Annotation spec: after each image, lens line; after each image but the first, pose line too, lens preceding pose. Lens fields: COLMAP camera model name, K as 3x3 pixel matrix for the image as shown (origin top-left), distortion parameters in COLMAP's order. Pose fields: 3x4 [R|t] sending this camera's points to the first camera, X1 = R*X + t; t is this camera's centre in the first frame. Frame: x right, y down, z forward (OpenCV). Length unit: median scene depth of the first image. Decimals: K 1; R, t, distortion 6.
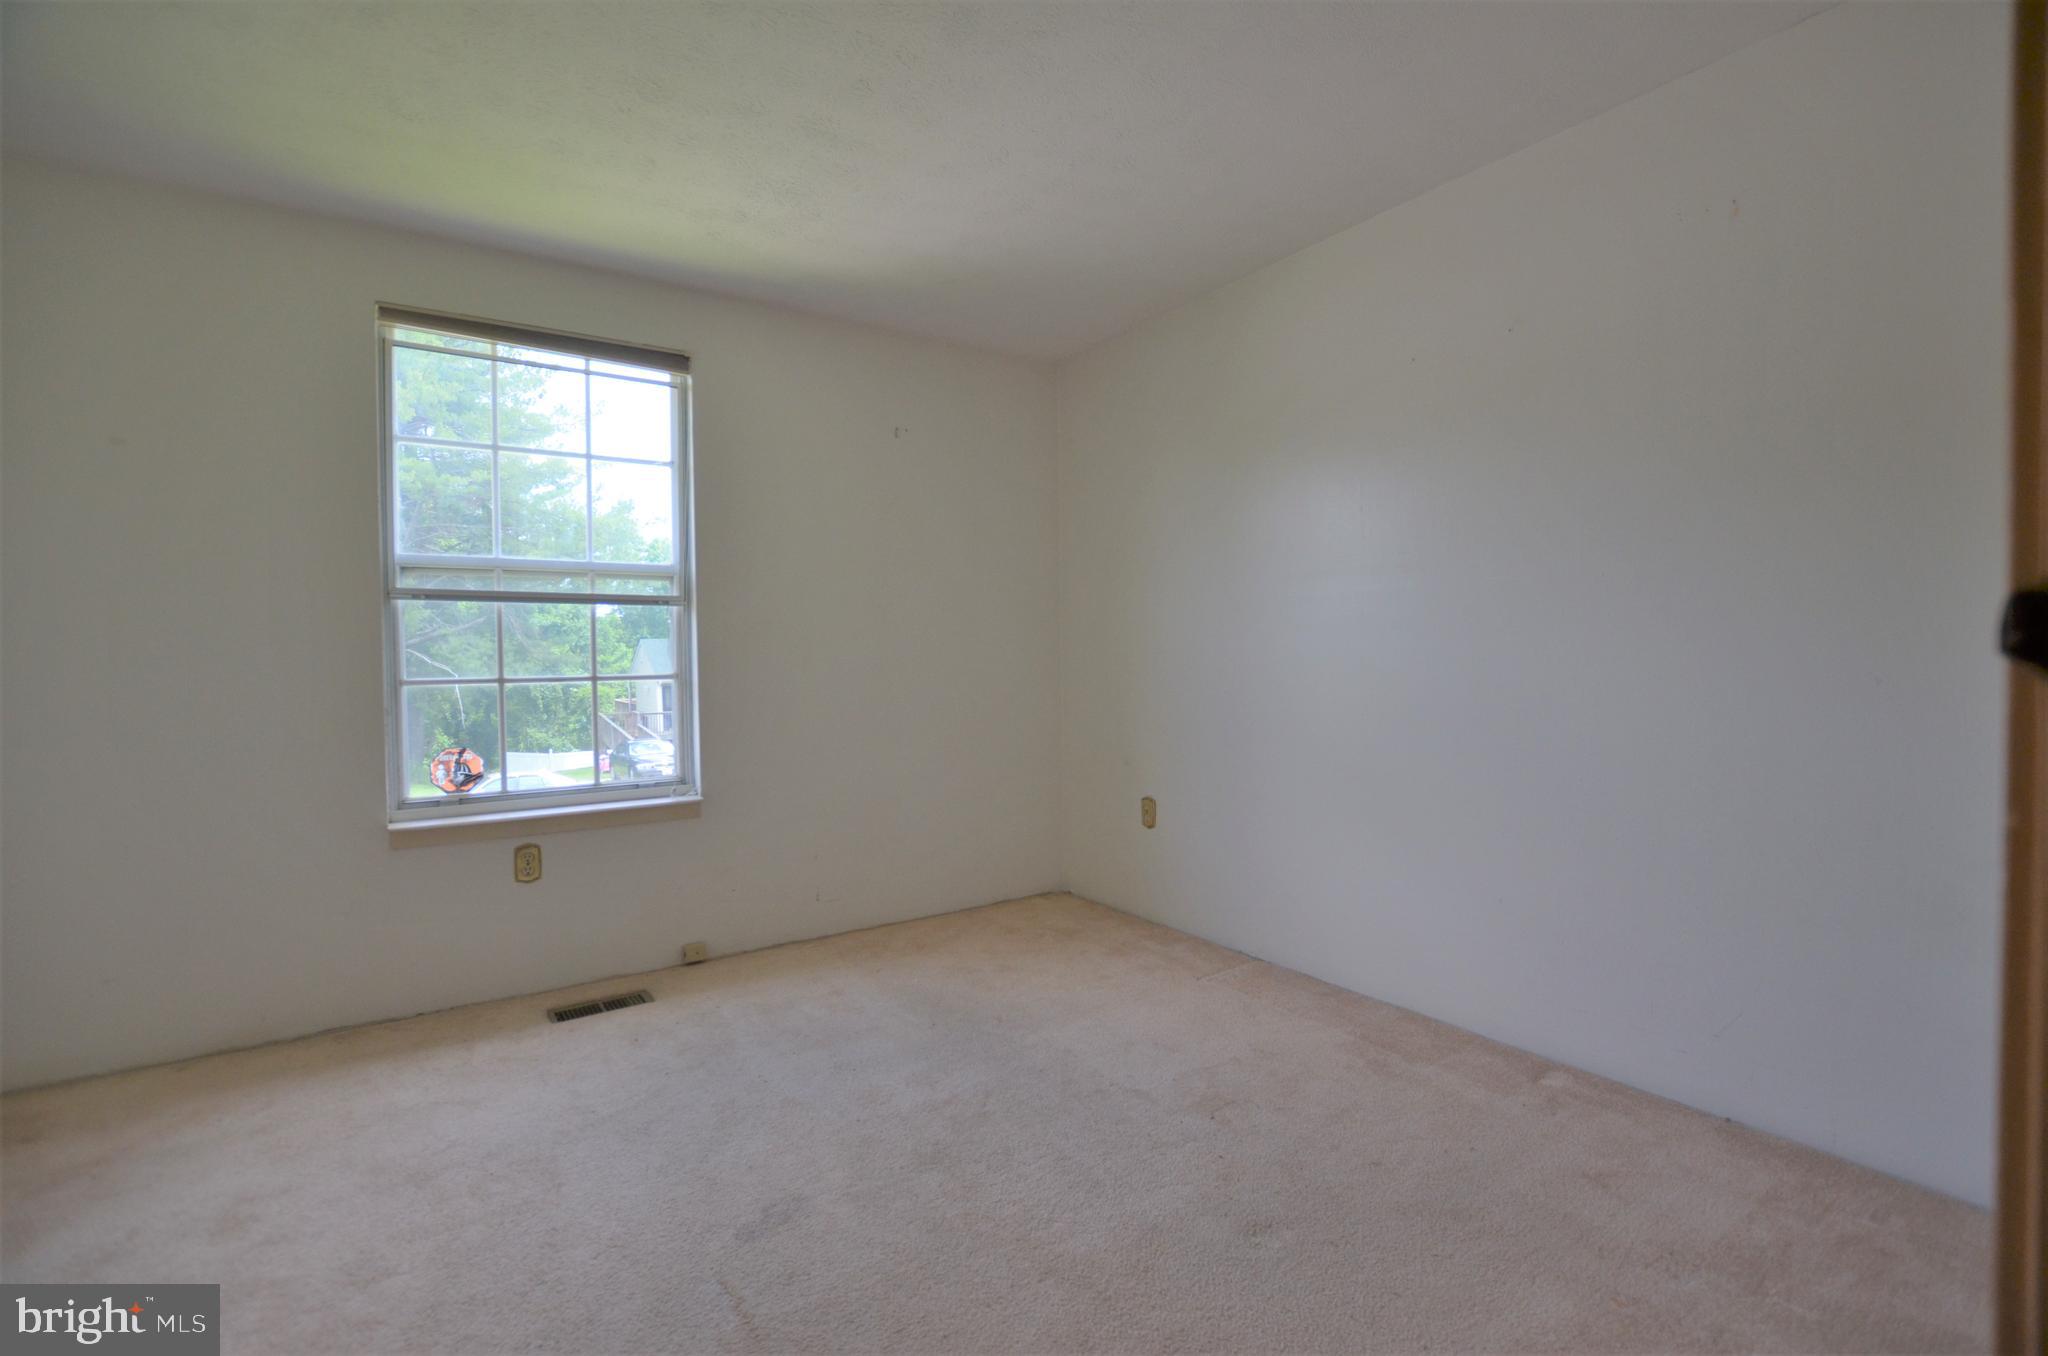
lens RADIAL K [[905.7, 0, 1000.4], [0, 905.7, 683.2], [0, 0, 1]] dist [-0.024219, 0.000049]
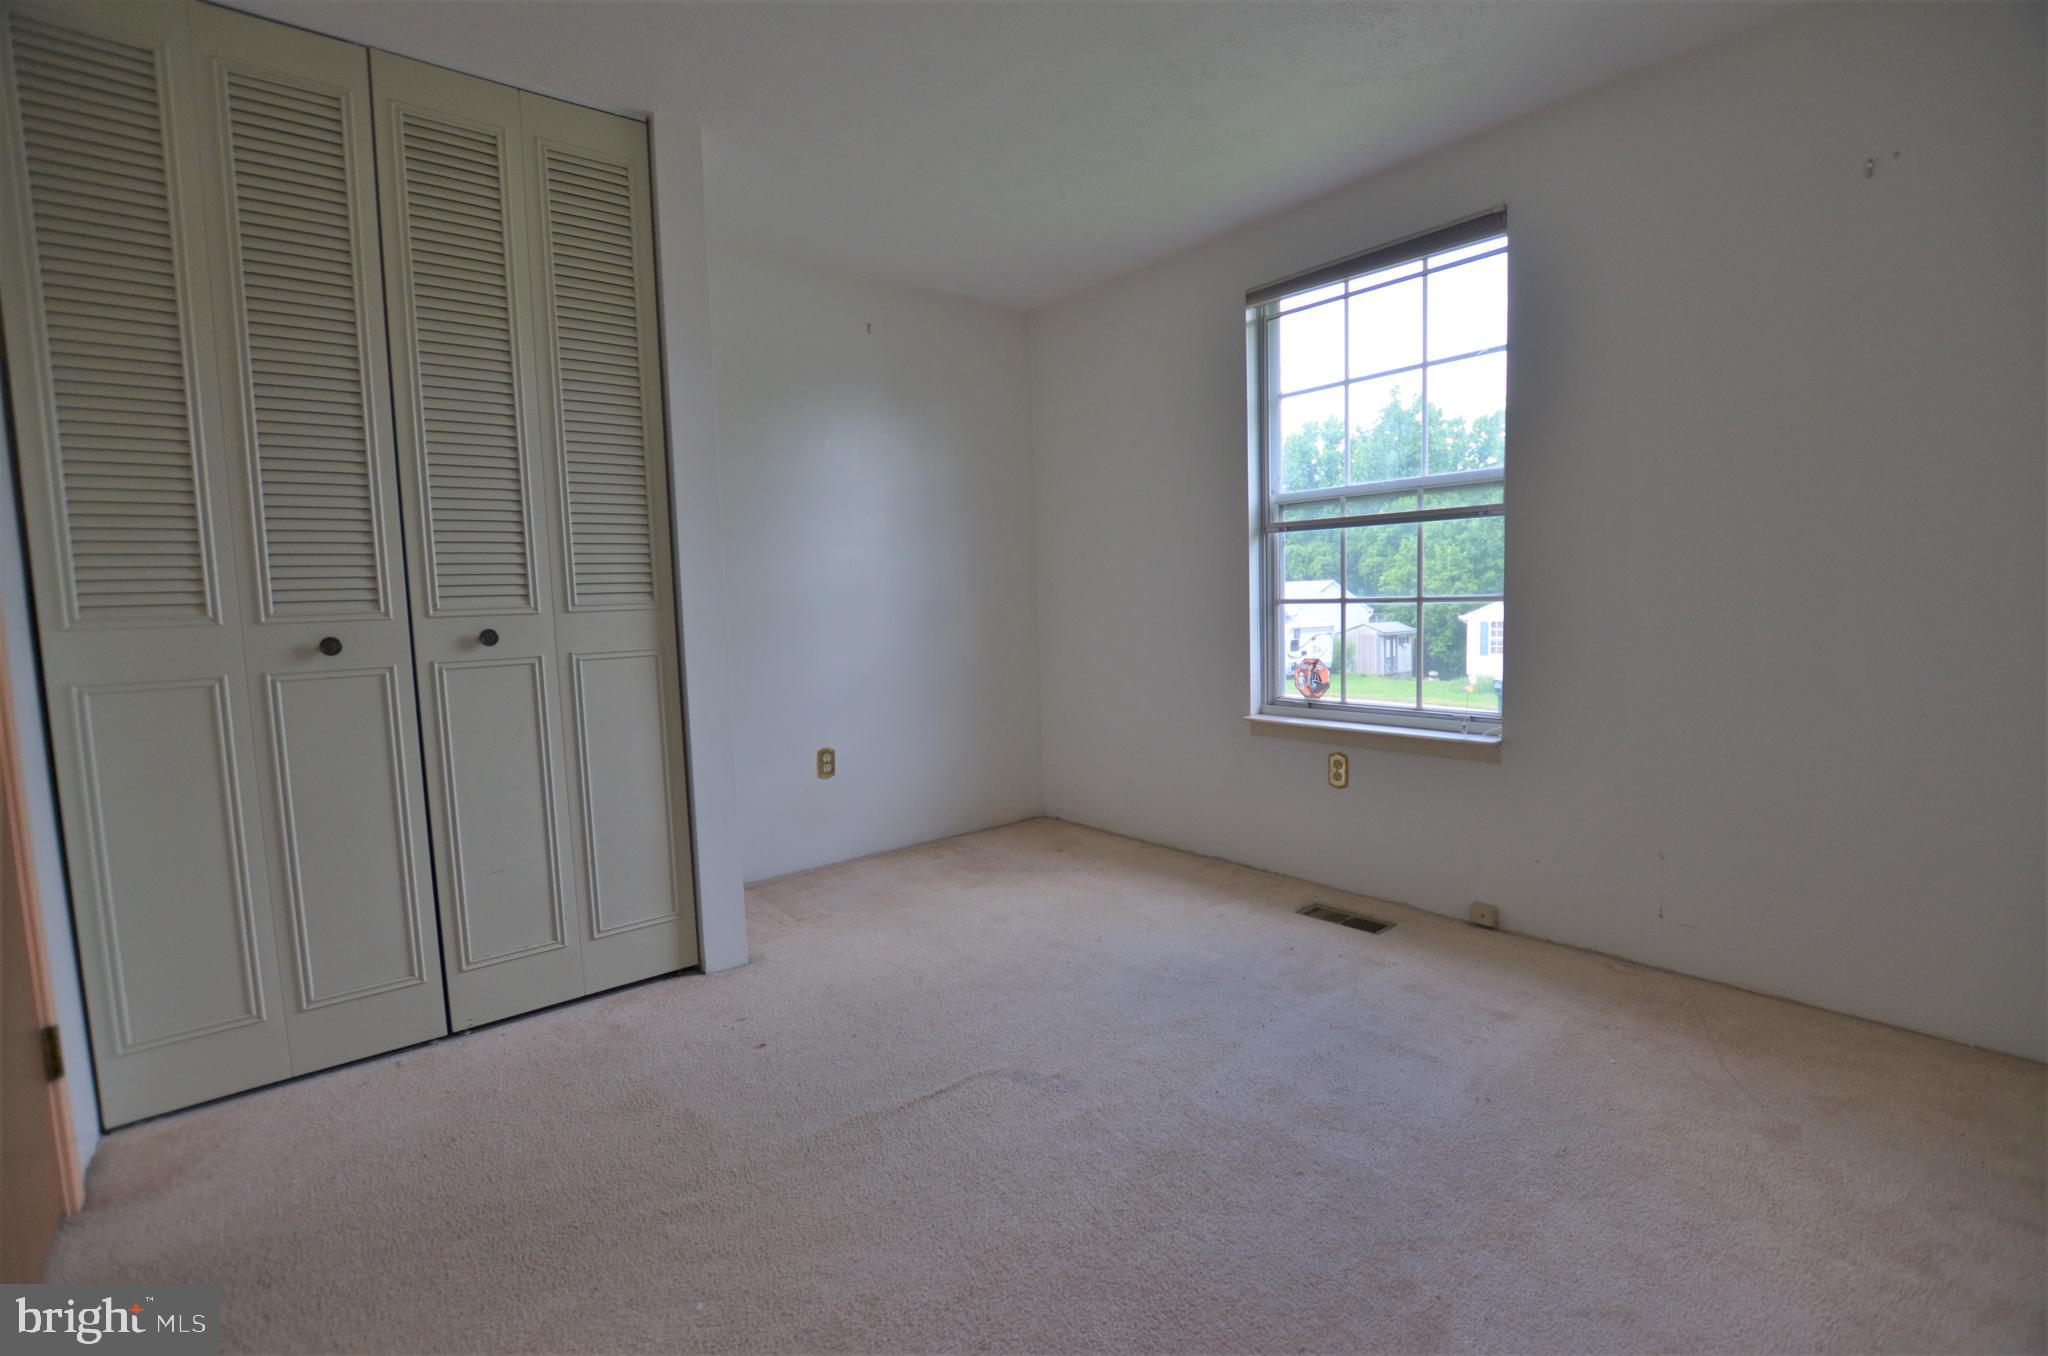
lens RADIAL K [[906.5, 0, 1048.7], [0, 906.5, 674.9], [0, 0, 1]] dist [-0.002985, -0.000364]
pose [[0.120564, 0.094023, -0.988243, 0.499283], [-0.005472, 0.995552, 0.094051, -0.014925], [0.992690, -0.005931, 0.120543, 0.521374]]
